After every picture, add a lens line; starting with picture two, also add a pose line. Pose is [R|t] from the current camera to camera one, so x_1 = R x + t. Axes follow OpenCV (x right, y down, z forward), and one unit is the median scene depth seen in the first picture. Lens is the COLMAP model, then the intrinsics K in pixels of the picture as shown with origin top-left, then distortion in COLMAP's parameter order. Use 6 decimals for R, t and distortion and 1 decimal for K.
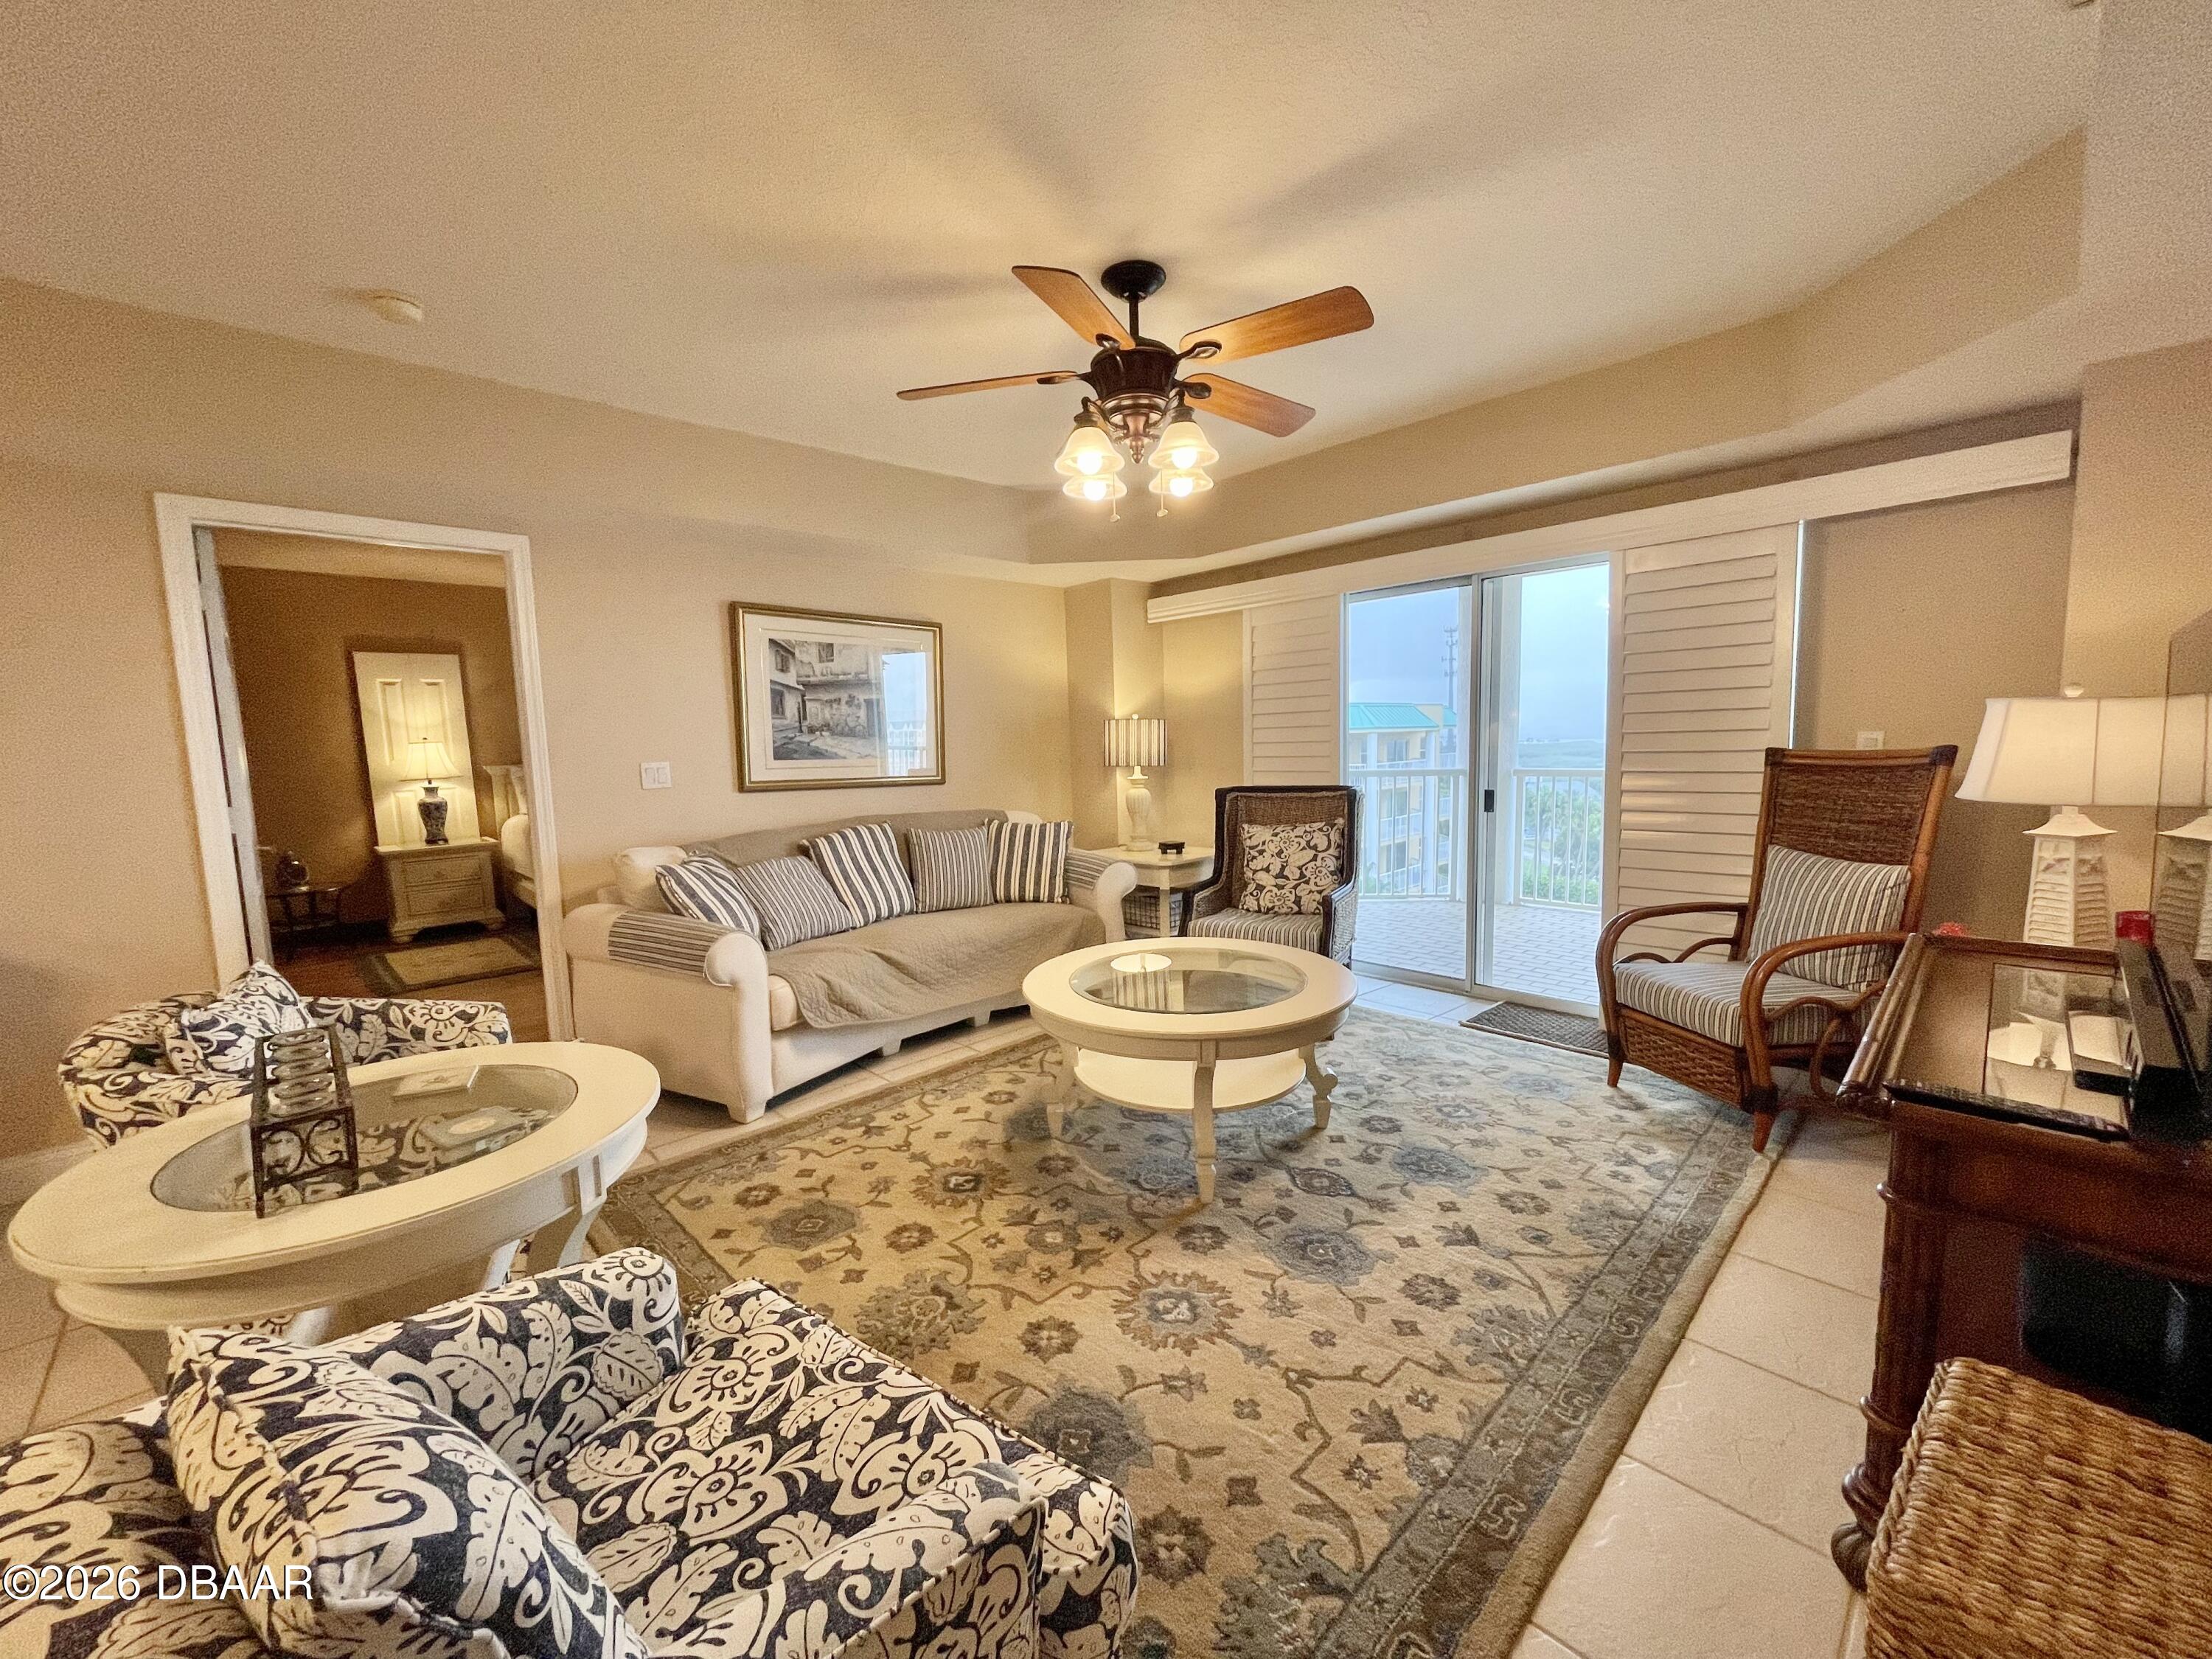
lens RADIAL K [[892.4, 0, 1096.8], [0, 892.4, 834.6], [0, 0, 1]] dist [-0.000171, 0.000019]
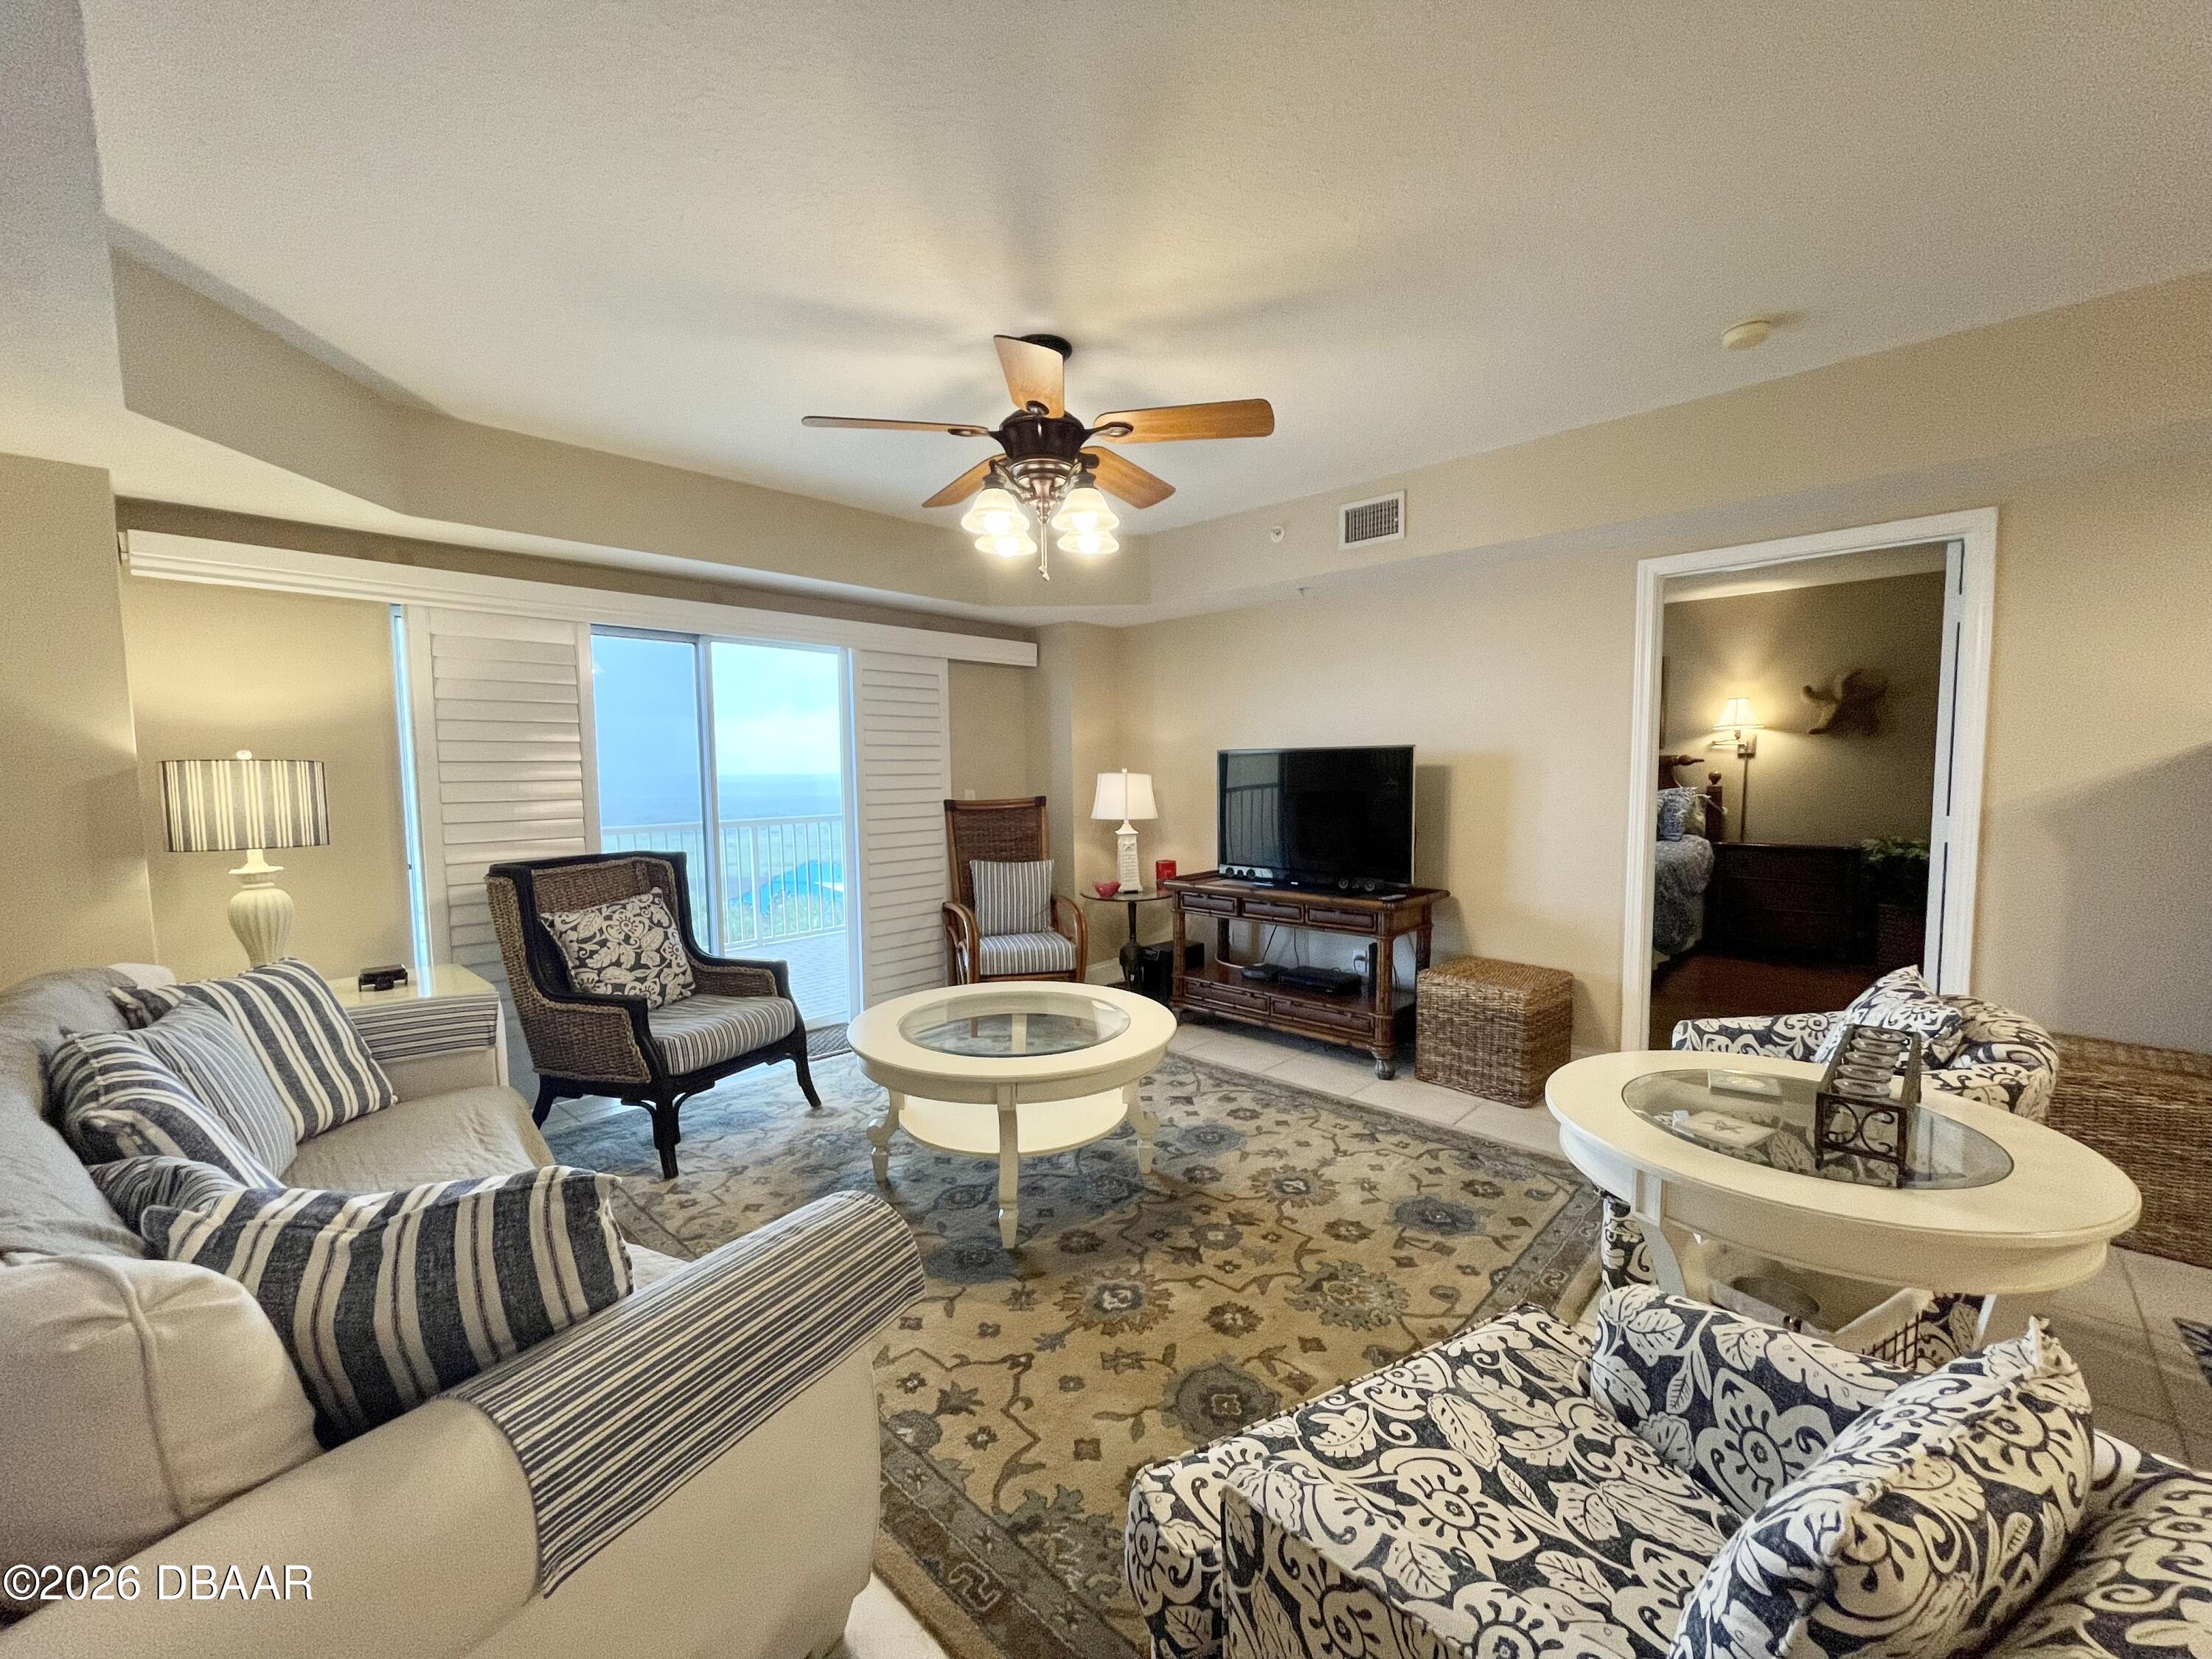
lens RADIAL K [[892.4, 0, 1096.8], [0, 892.4, 834.6], [0, 0, 1]] dist [-0.000171, 0.000019]
pose [[-0.049753, -0.040636, 0.997935, -0.956938], [0.122129, 0.991426, 0.046460, -0.090683], [-0.991266, 0.124188, -0.044363, 0.972678]]
